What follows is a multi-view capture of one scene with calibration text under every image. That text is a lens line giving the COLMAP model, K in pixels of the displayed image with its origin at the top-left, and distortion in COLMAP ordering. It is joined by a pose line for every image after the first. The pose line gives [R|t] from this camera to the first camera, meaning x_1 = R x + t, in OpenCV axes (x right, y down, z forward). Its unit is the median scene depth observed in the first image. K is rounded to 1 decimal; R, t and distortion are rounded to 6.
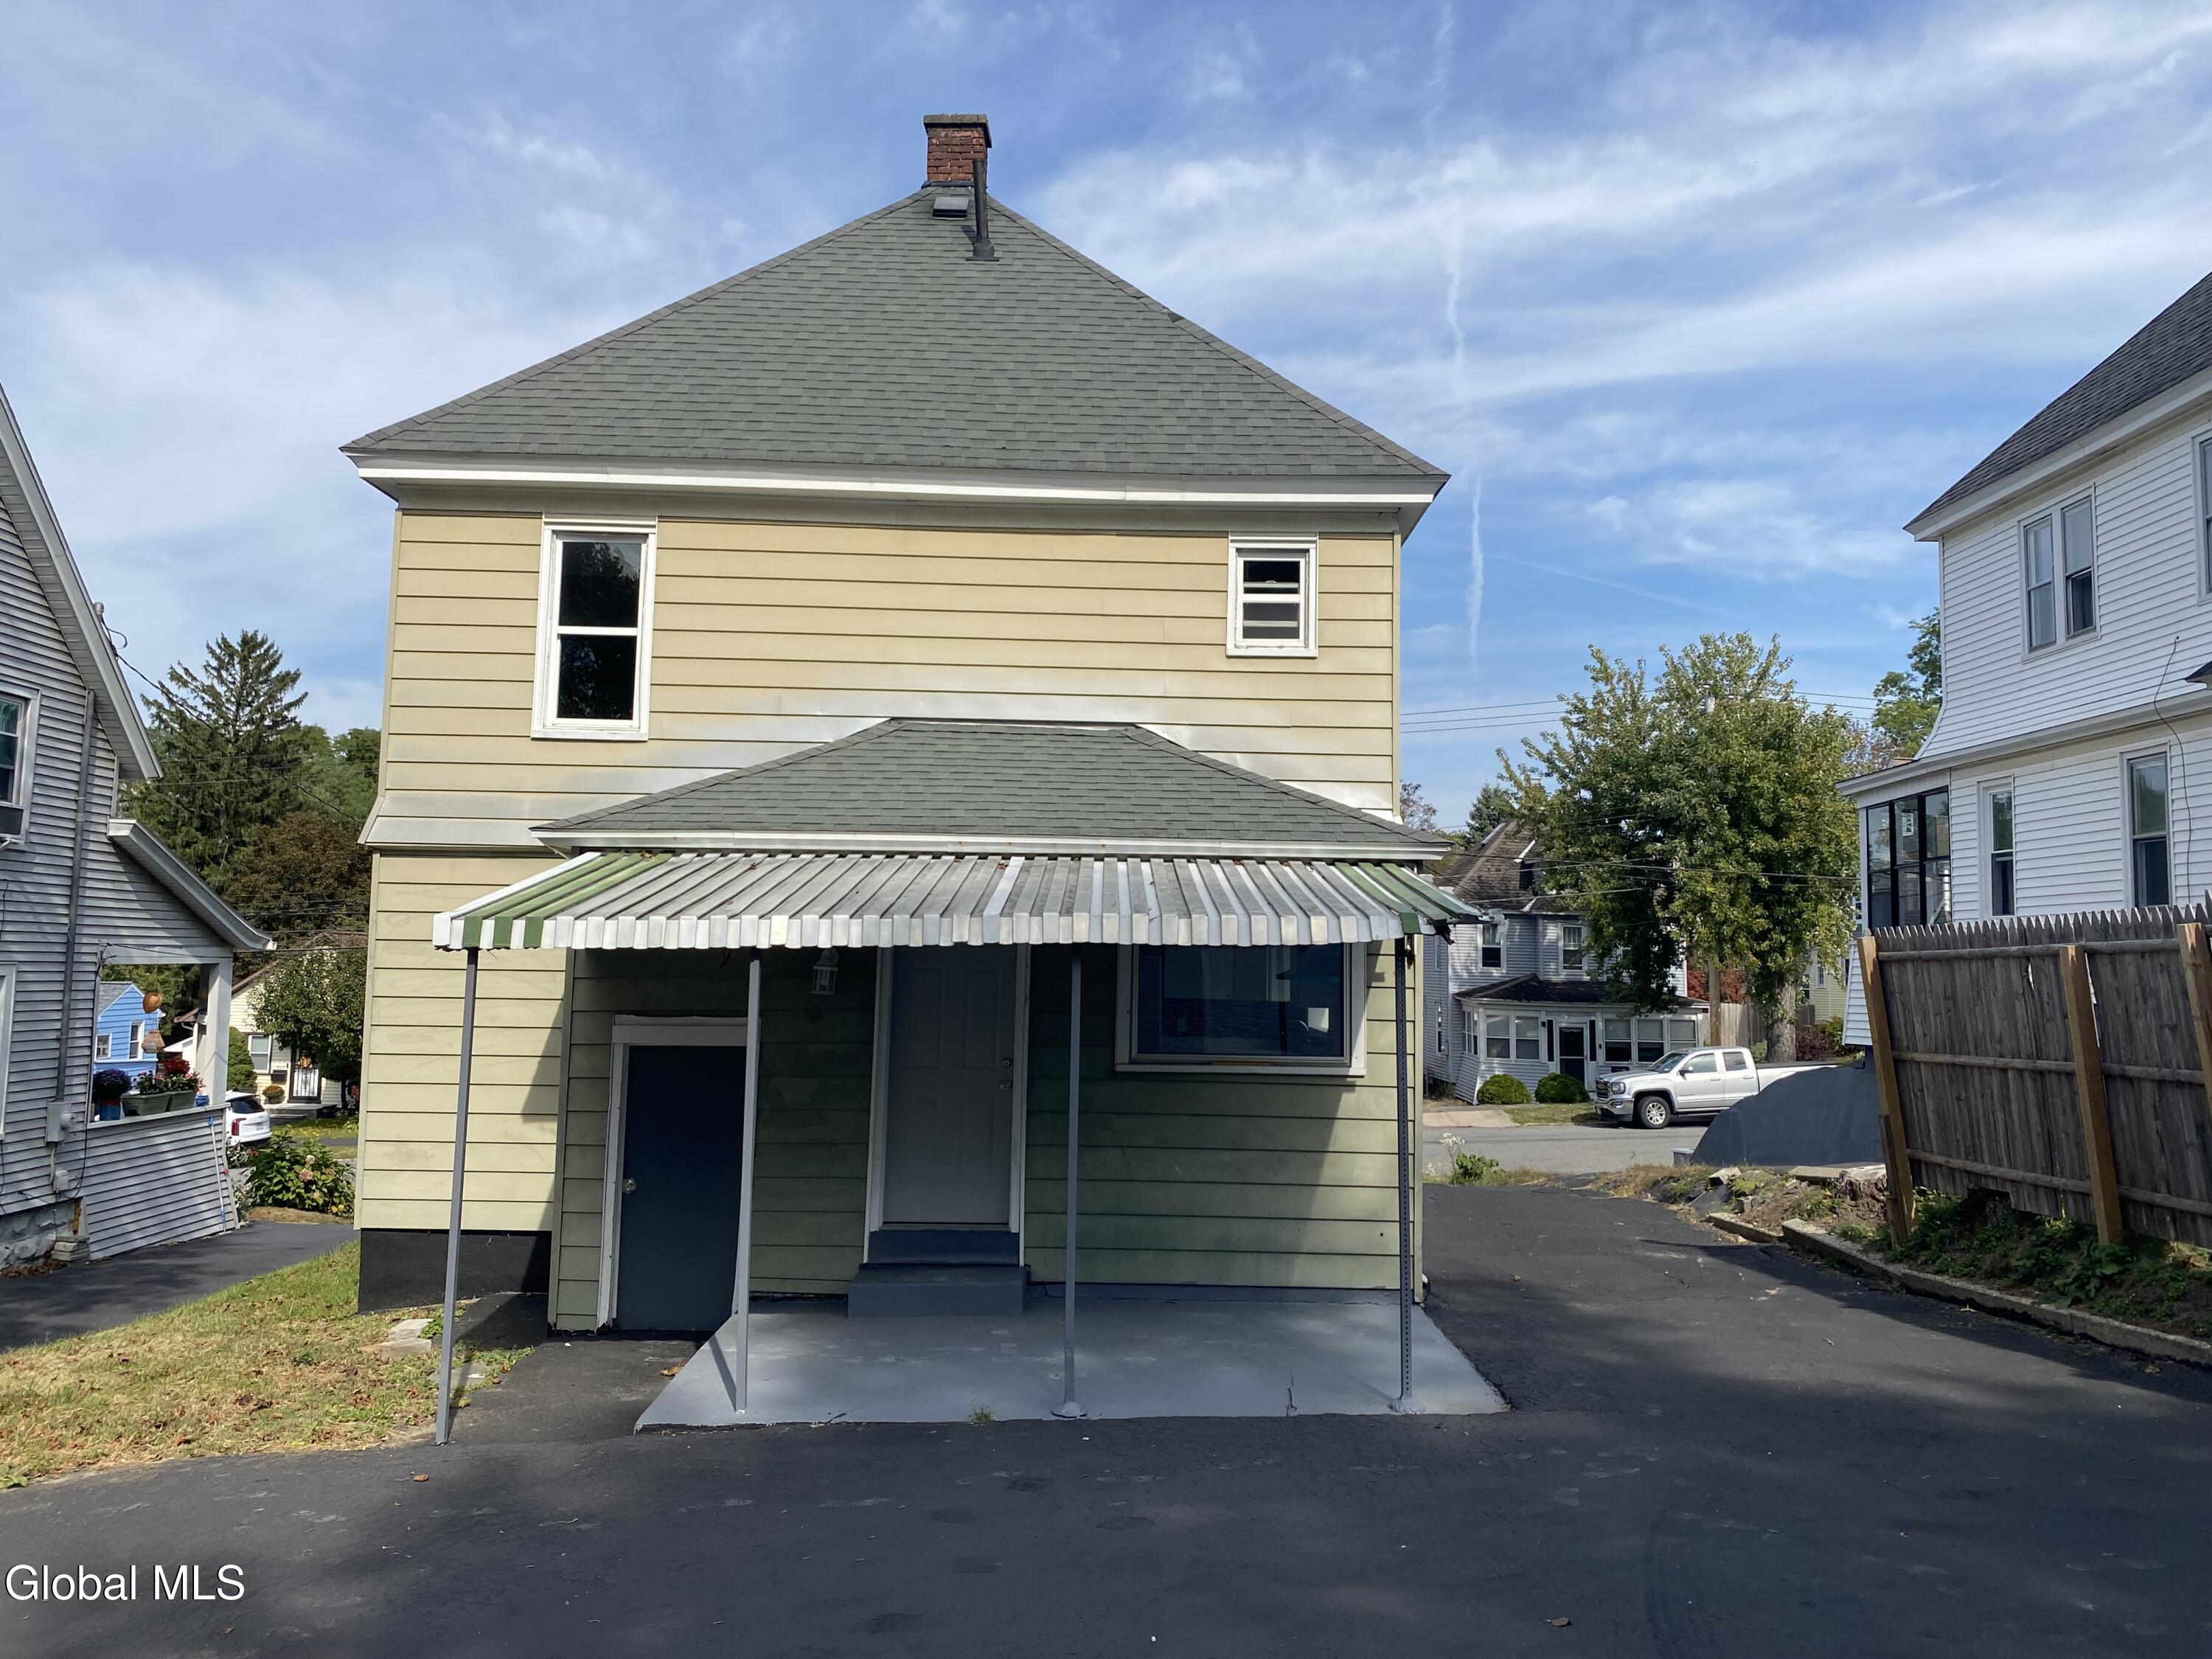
lens RADIAL K [[1694.8, 0, 1095.4], [0, 1694.8, 783.1], [0, 0, 1]] dist [0.018591, -0.035765]
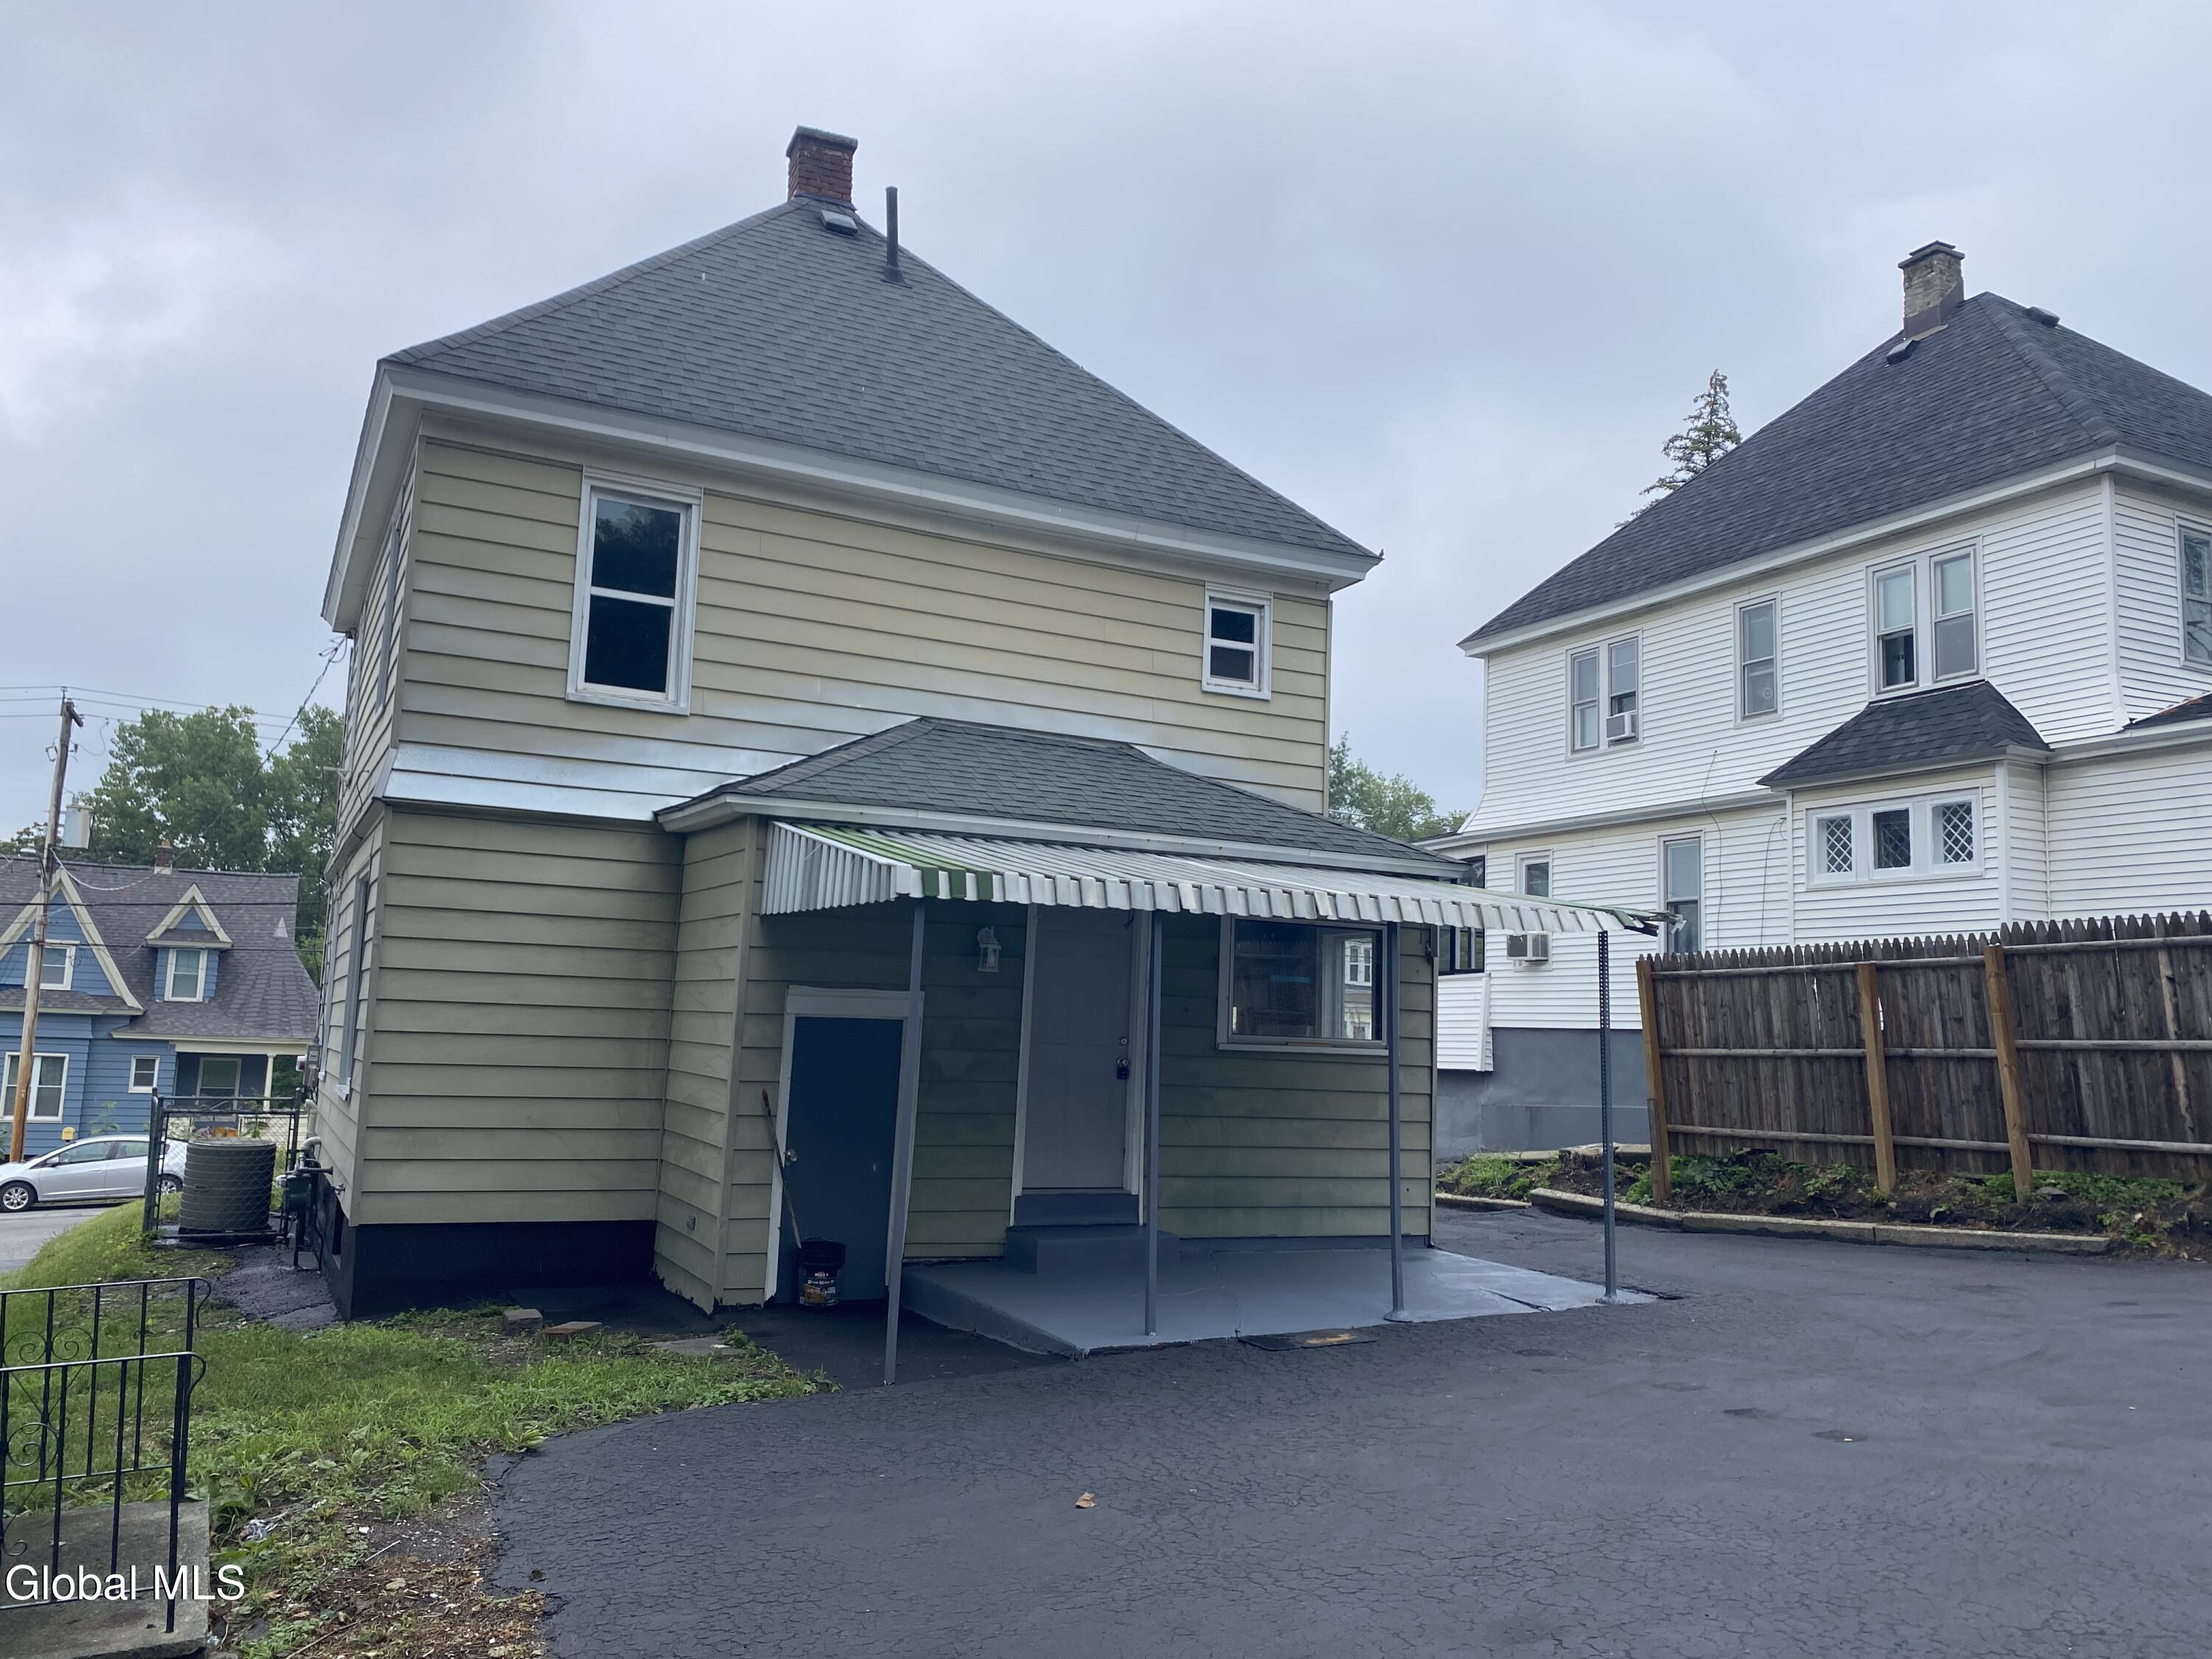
lens RADIAL K [[1694.8, 0, 1104.0], [0, 1694.8, 796.0], [0, 0, 1]] dist [0.018591, -0.035765]
pose [[0.898716, 0.077361, 0.431654, -0.462606], [-0.065222, 0.996949, -0.042879, 0.046924], [-0.433654, 0.010382, 0.901020, 0.016832]]
